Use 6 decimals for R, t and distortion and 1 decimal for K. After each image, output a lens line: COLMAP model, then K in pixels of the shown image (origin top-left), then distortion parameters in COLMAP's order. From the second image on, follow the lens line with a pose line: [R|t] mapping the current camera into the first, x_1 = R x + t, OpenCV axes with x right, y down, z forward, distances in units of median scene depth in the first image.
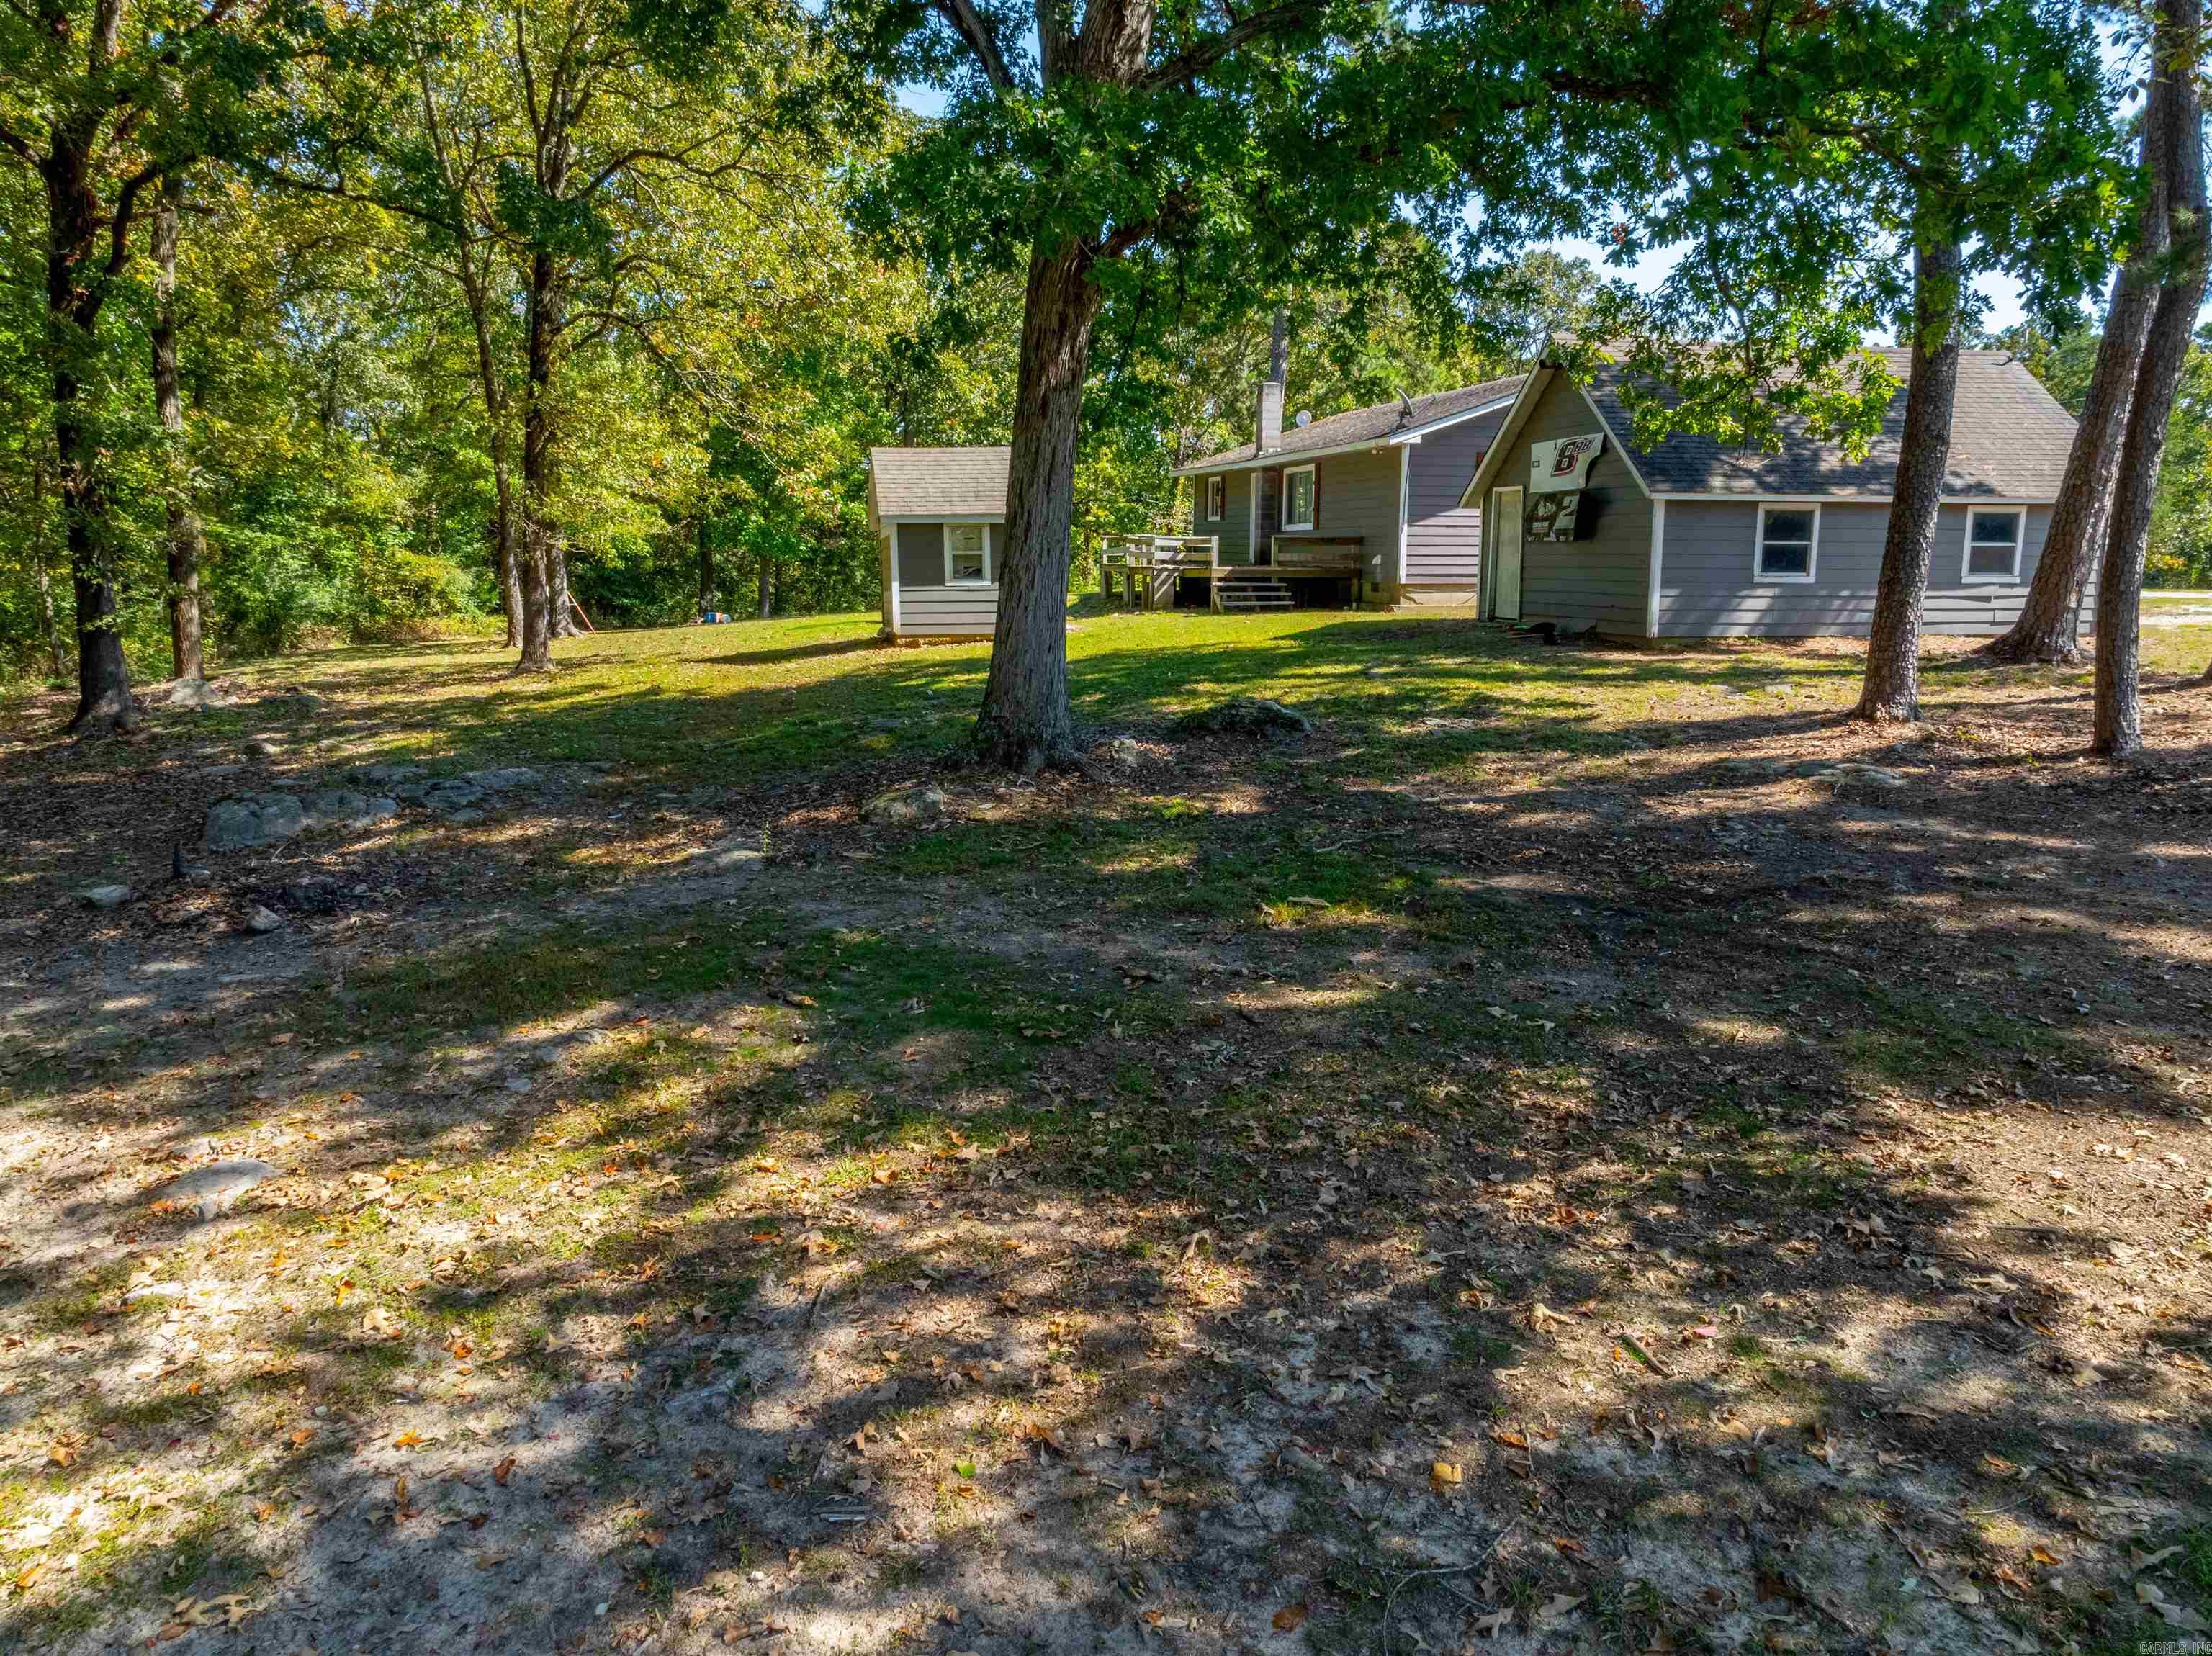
lens RADIAL K [[1551.5, 0, 1113.6], [0, 1551.5, 823.7], [0, 0, 1]] dist [-0.020252, 0.017715]
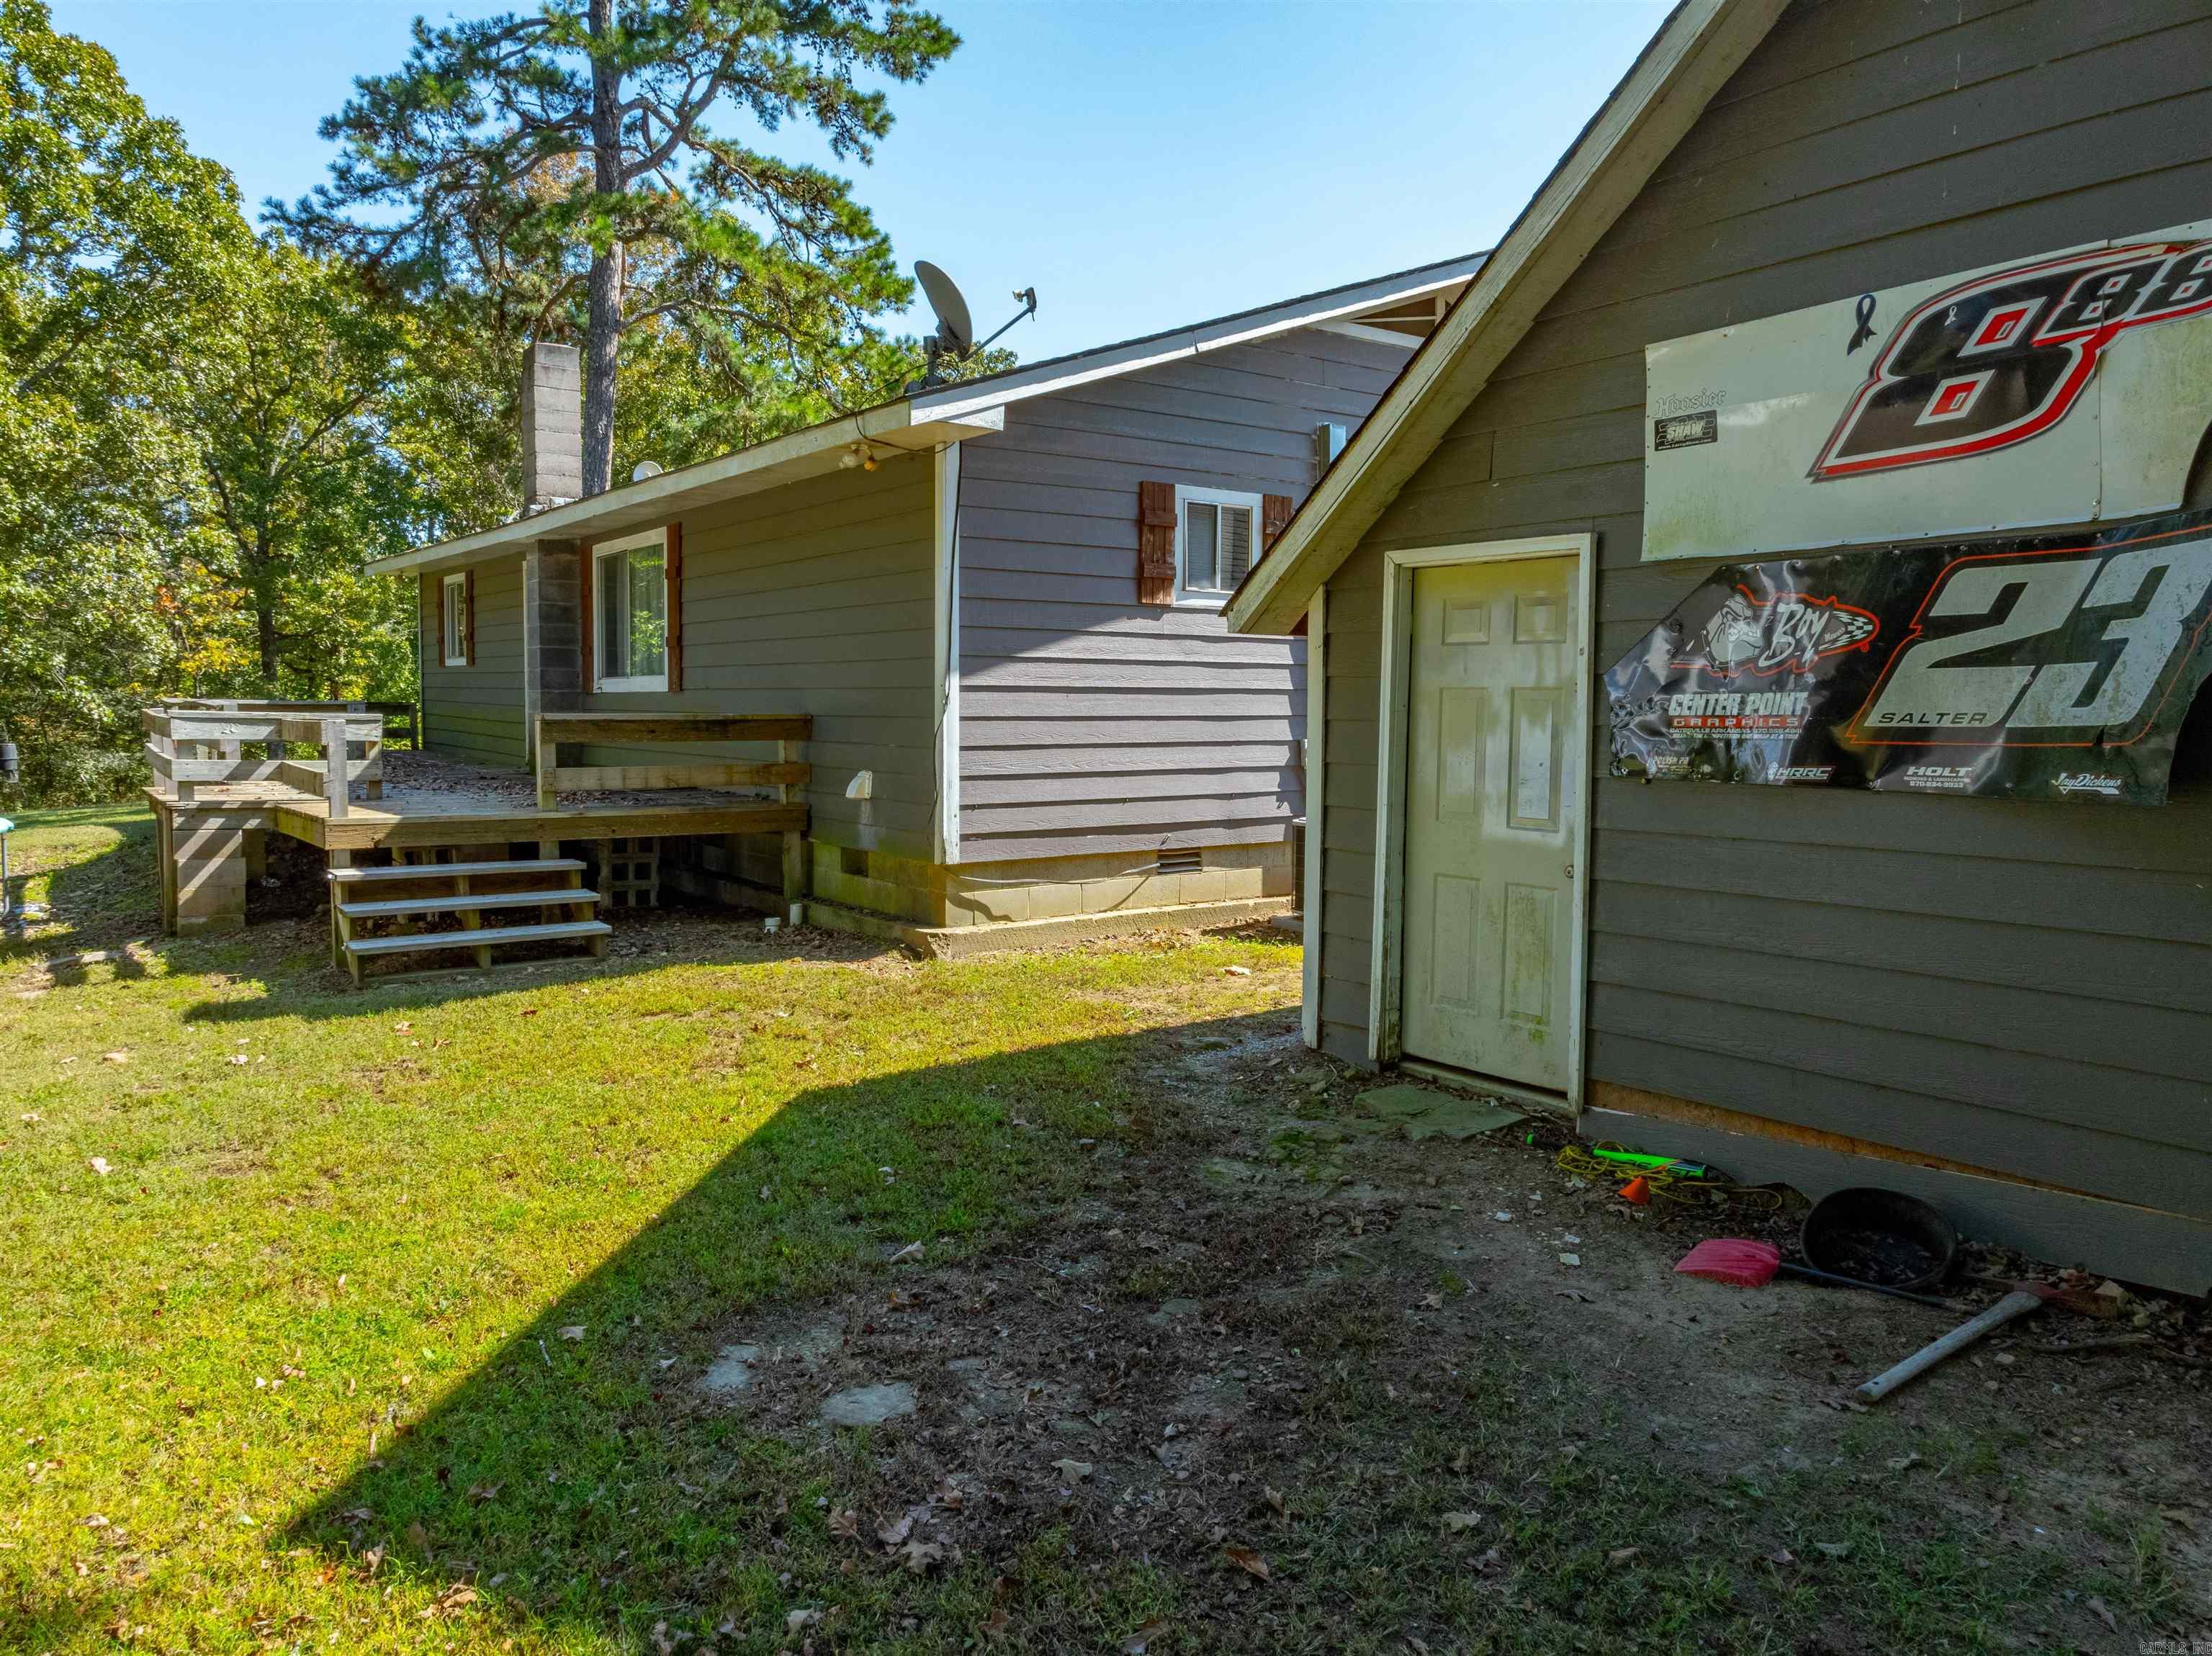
lens RADIAL K [[1551.5, 0, 1112.4], [0, 1551.5, 829.7], [0, 0, 1]] dist [-0.020252, 0.017715]
pose [[0.923247, -0.027466, 0.383224, 0.114033], [0.061226, 0.995213, -0.076175, -0.166125], [-0.379297, 0.093791, 0.920509, 0.843183]]
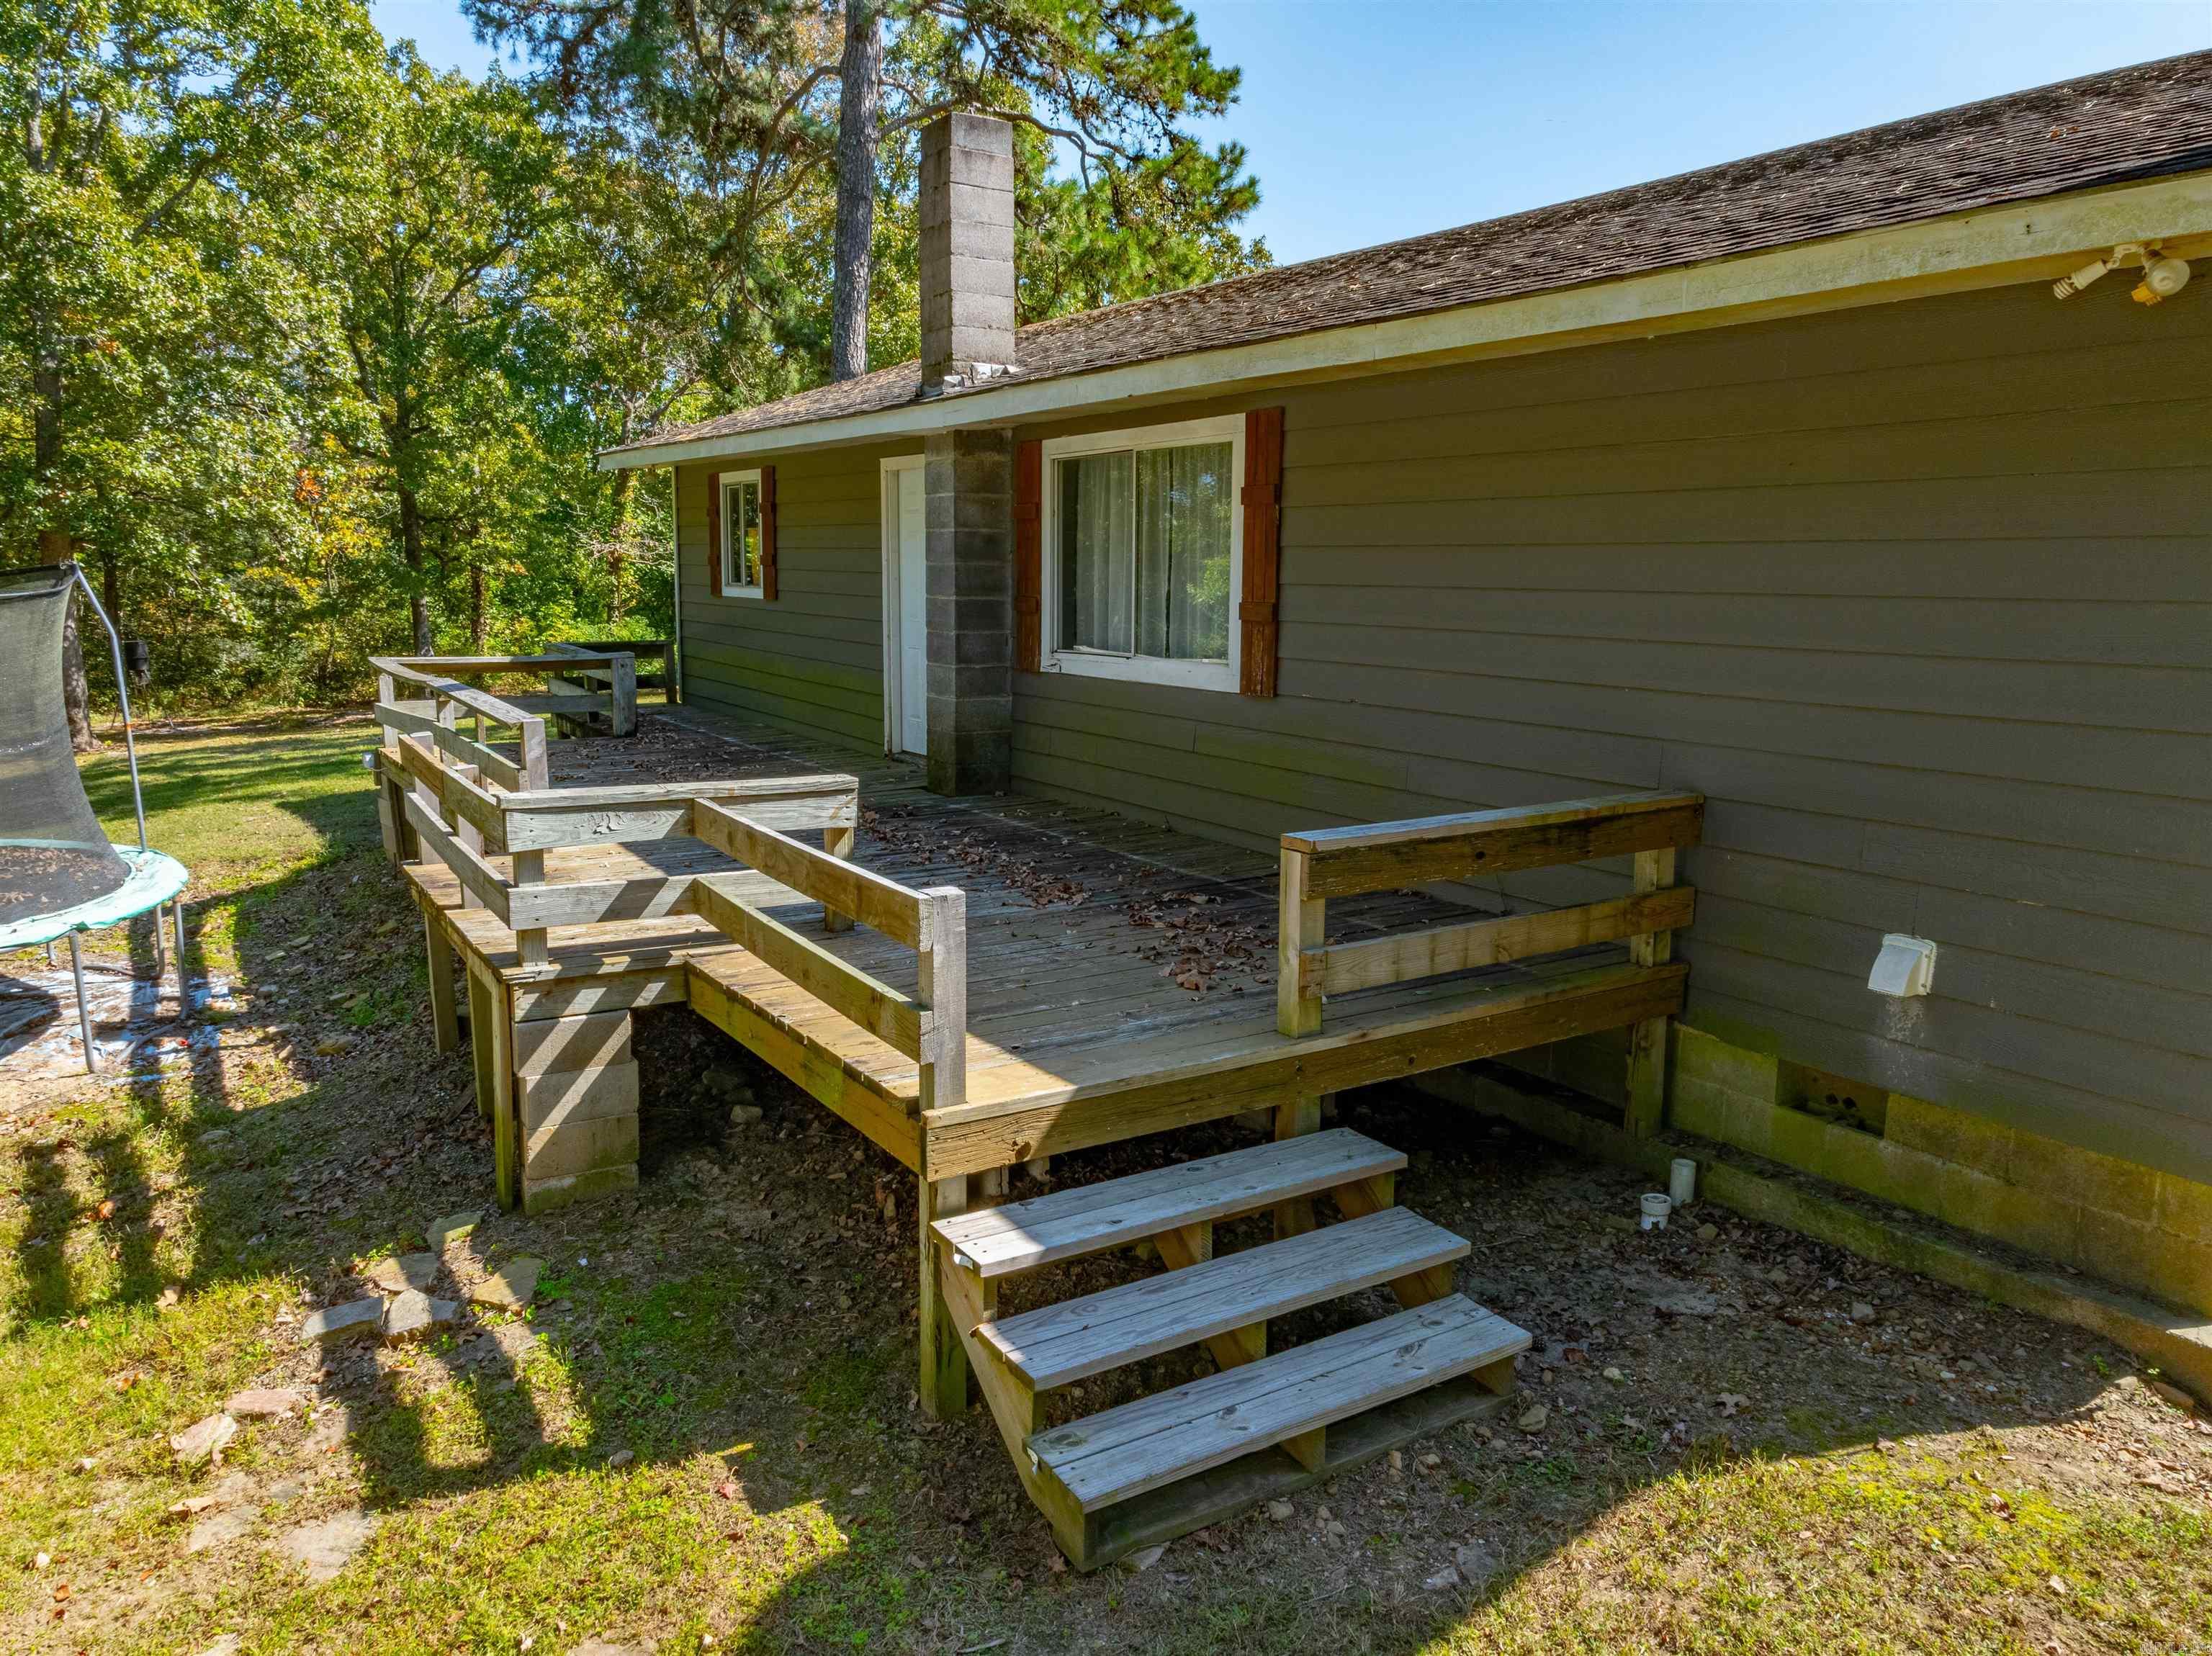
lens RADIAL K [[1551.5, 0, 1107.0], [0, 1551.5, 830.7], [0, 0, 1]] dist [-0.020252, 0.017715]
pose [[0.944298, -0.051600, 0.325021, 0.045074], [0.051676, 0.998629, 0.008403, -0.242219], [-0.325009, 0.008861, 0.945669, 1.103697]]
